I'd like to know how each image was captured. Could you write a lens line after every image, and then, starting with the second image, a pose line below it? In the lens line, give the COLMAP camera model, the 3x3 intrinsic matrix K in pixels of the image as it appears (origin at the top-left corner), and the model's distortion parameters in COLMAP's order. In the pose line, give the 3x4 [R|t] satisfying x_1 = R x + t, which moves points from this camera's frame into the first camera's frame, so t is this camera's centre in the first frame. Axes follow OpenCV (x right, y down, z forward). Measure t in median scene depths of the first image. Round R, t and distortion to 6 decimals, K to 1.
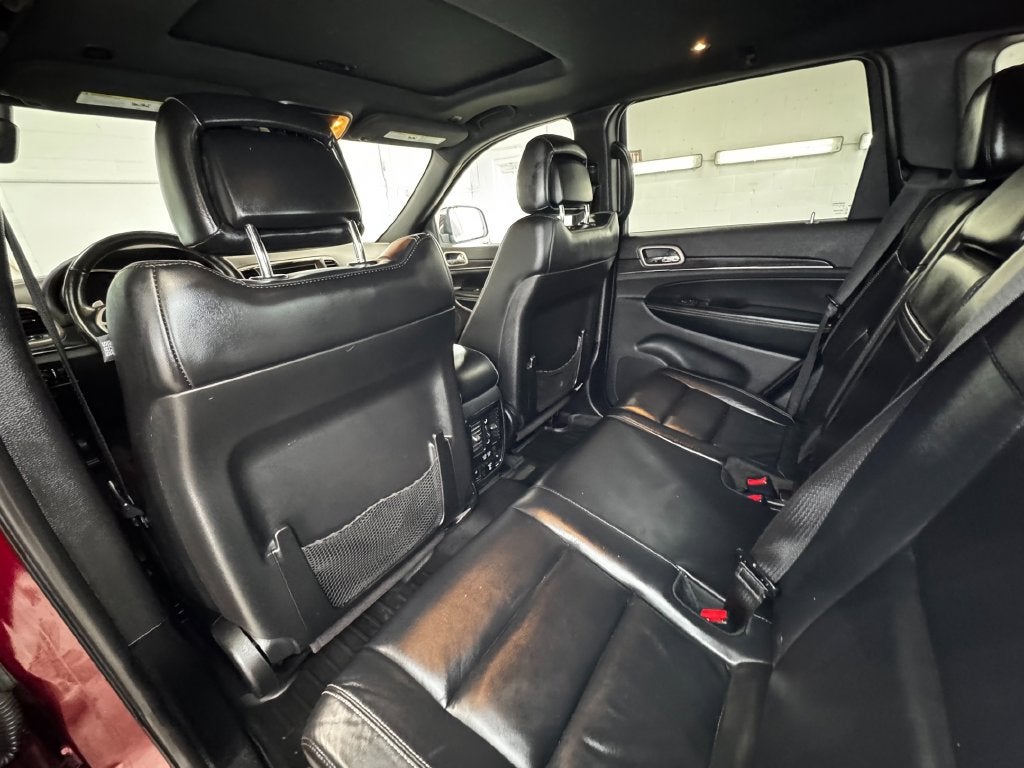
lens RADIAL K [[412.6, 0, 516.0], [0, 412.6, 384.1], [0, 0, 1]] dist [0.000303, 0.000000]
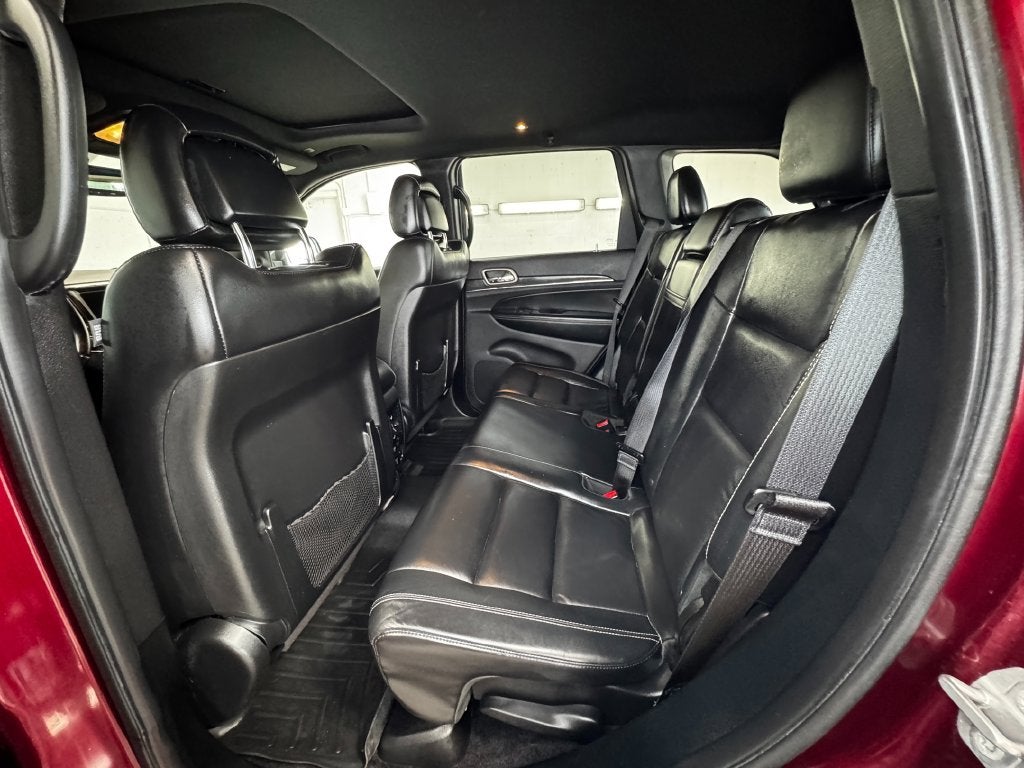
lens RADIAL K [[412.6, 0, 516.0], [0, 412.6, 384.1], [0, 0, 1]] dist [0.000303, 0.000000]
pose [[0.890091, -0.115800, 0.440827, -0.244380], [0.154199, 0.986662, -0.052165, 0.107644], [-0.428907, 0.114407, 0.896075, -0.137215]]
